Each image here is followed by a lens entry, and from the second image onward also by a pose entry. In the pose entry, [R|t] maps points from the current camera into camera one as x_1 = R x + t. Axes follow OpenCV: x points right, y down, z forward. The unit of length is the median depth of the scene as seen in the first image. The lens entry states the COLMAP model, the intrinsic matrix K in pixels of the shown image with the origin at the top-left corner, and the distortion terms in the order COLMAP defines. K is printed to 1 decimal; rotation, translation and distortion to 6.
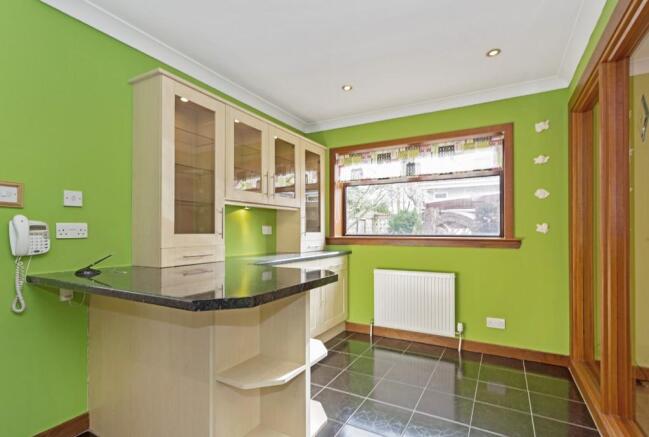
lens RADIAL K [[324.1, 0, 322.4], [0, 324.1, 227.4], [0, 0, 1]] dist [-0.001109, -0.000069]
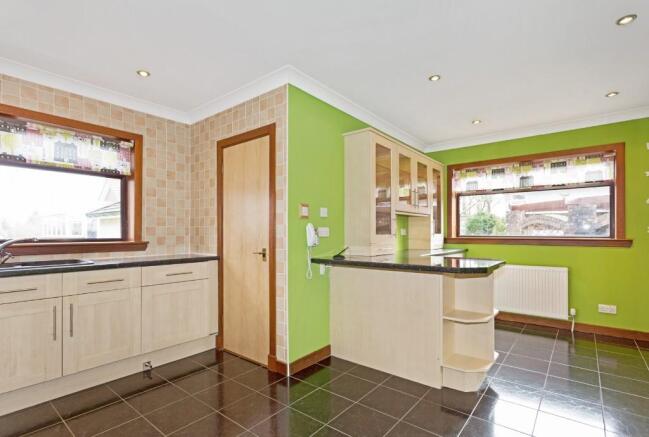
lens RADIAL K [[317.9, 0, 326.7], [0, 317.9, 230.1], [0, 0, 1]] dist [0.001291, 0.000104]
pose [[0.985486, -0.001353, -0.169749, -0.258331], [0.001783, 0.999996, 0.002382, -0.002446], [0.169745, -0.002650, 0.985484, -0.303373]]
